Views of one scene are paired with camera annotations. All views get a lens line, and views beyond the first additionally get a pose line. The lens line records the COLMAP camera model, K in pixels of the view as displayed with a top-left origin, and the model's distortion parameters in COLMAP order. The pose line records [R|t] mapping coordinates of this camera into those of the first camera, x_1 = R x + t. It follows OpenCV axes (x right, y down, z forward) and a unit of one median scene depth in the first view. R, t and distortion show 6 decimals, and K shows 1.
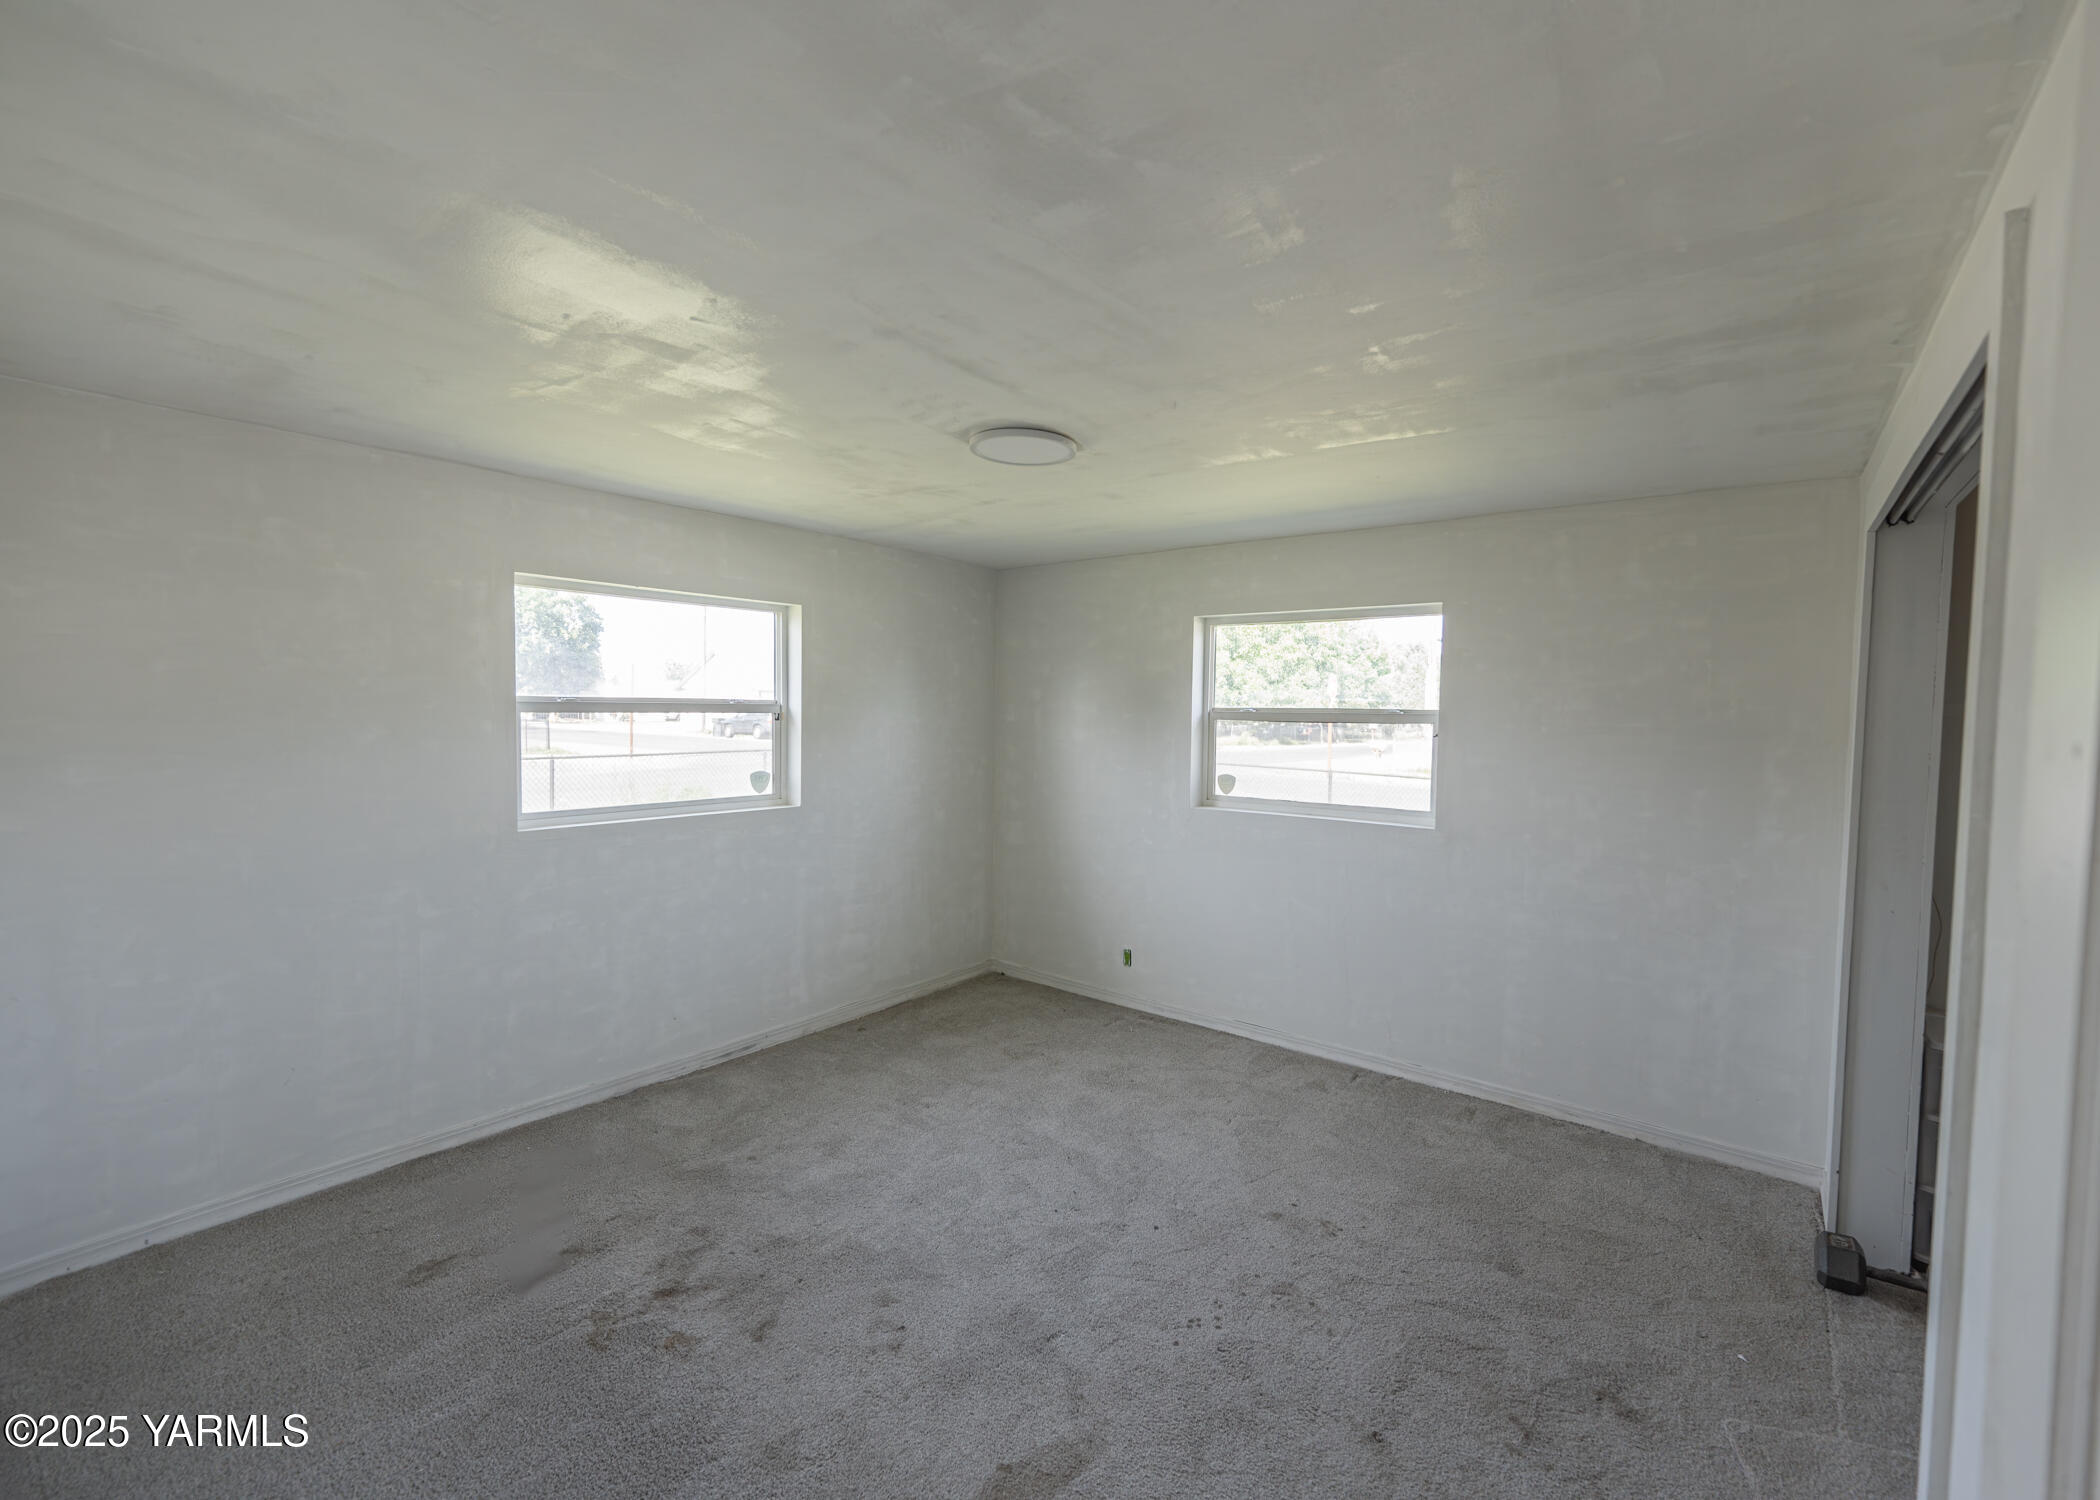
lens RADIAL K [[912.3, 0, 1050.6], [0, 912.3, 666.0], [0, 0, 1]] dist [0.000512, -0.000045]
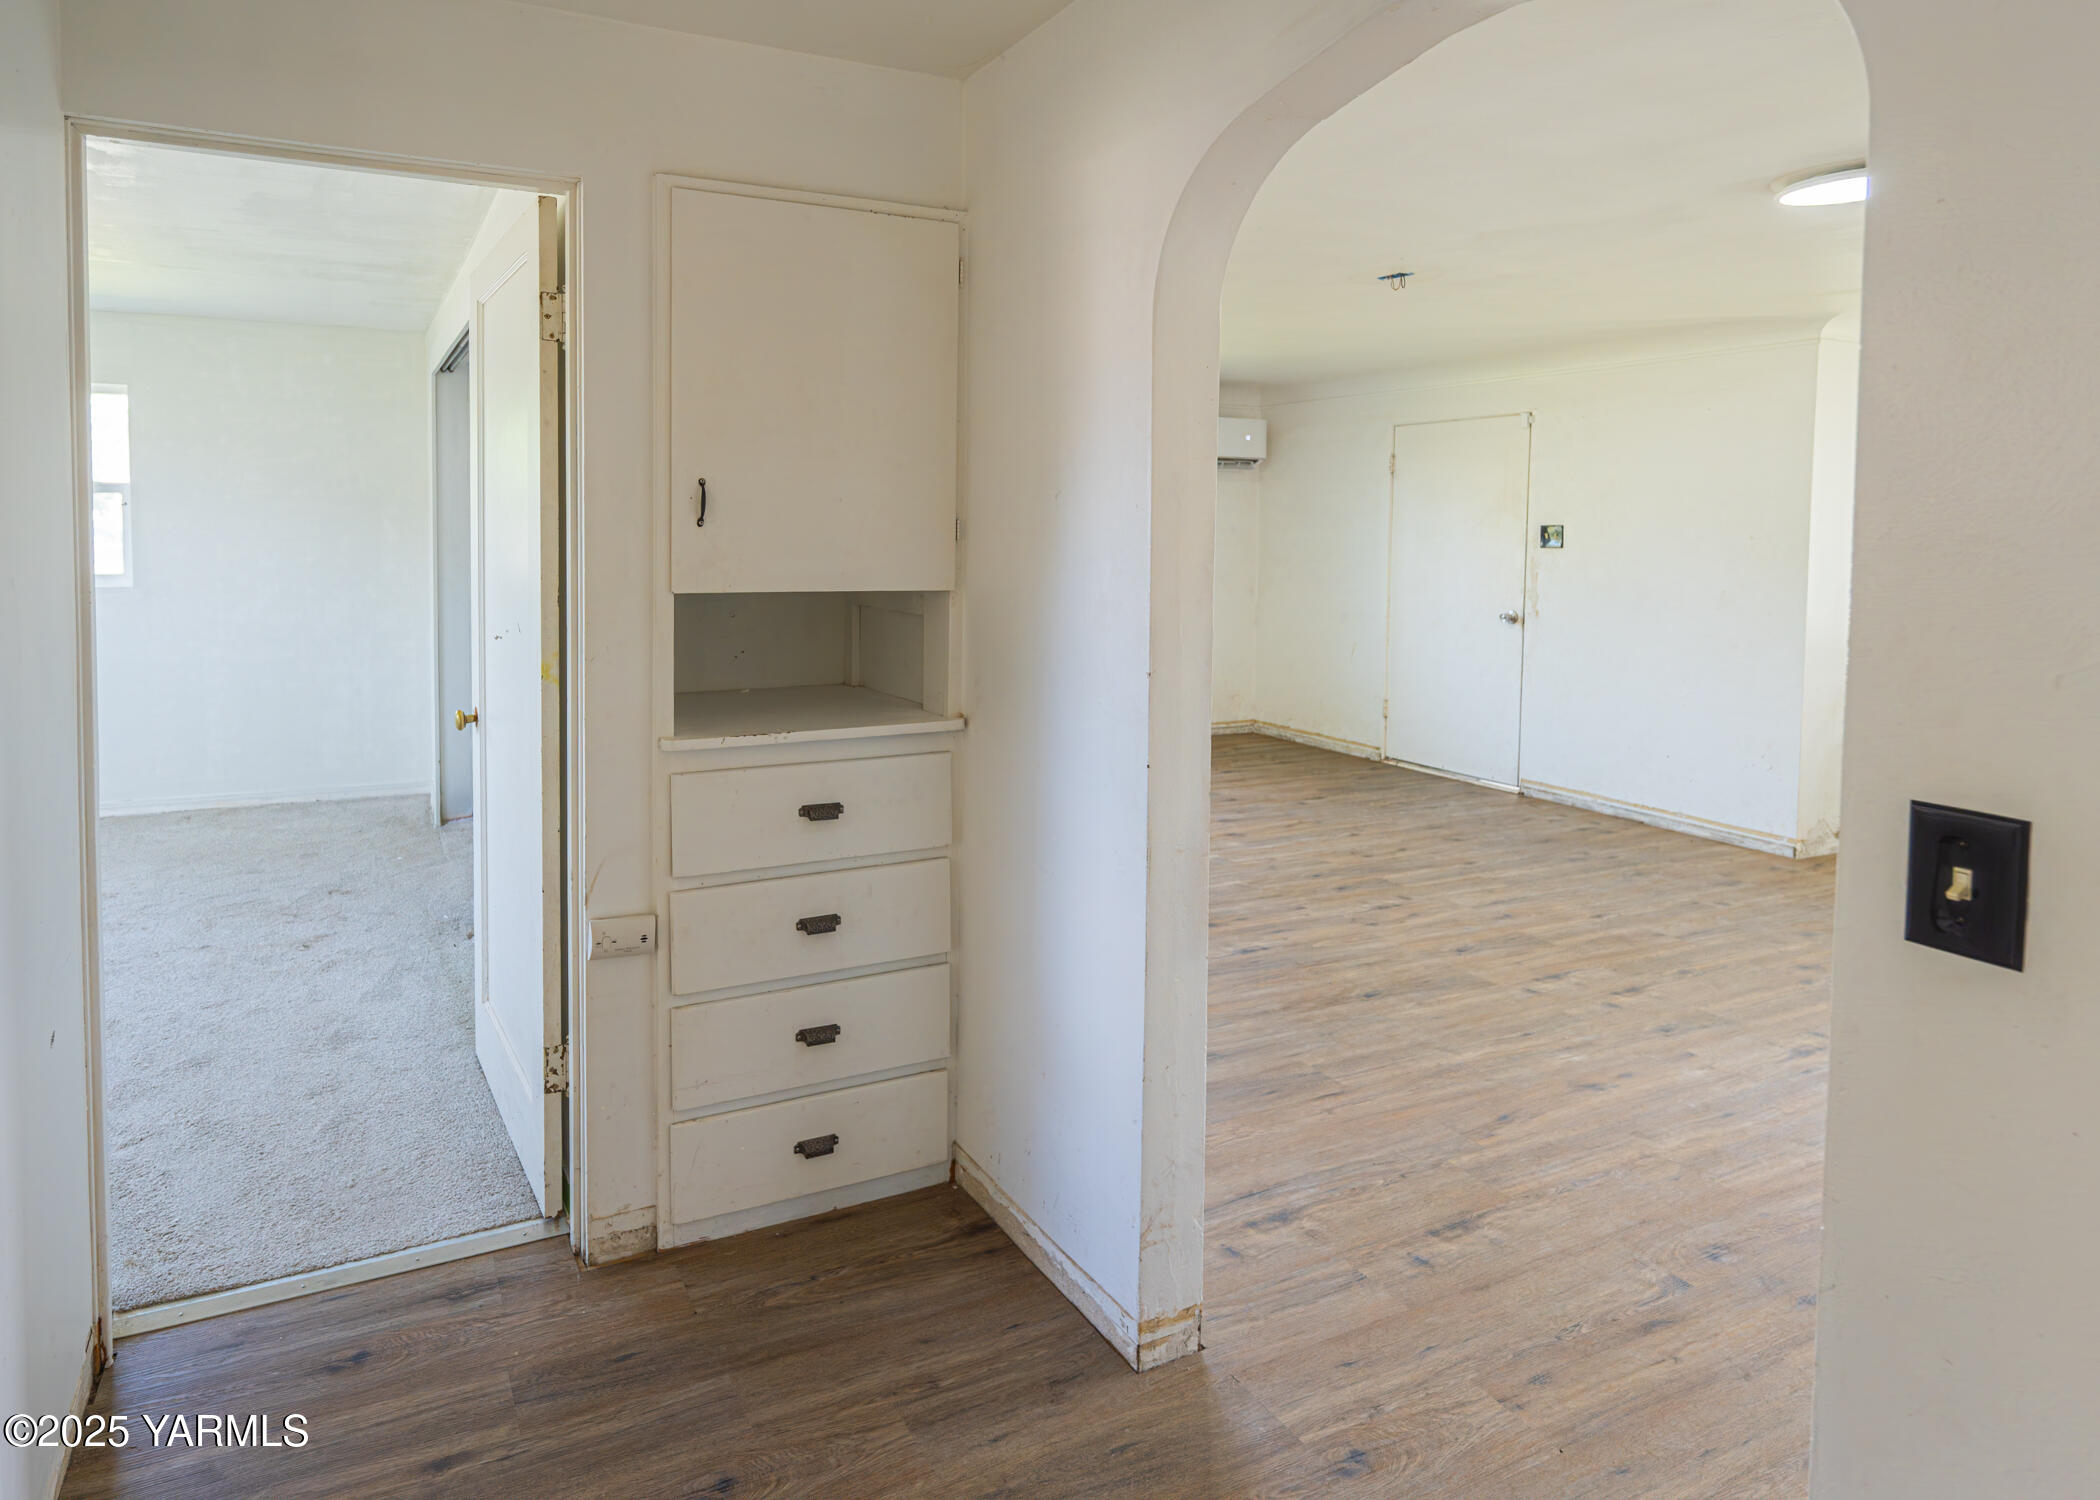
lens RADIAL K [[1262.5, 0, 1050.0], [0, 1262.5, 750.0], [0, 0, 1]] dist [0.001503, 0.000414]
pose [[0.392424, -0.170672, 0.903811, -0.701523], [-0.044240, 0.977994, 0.203889, 0.005351], [-0.918720, -0.119995, 0.376237, -0.802810]]
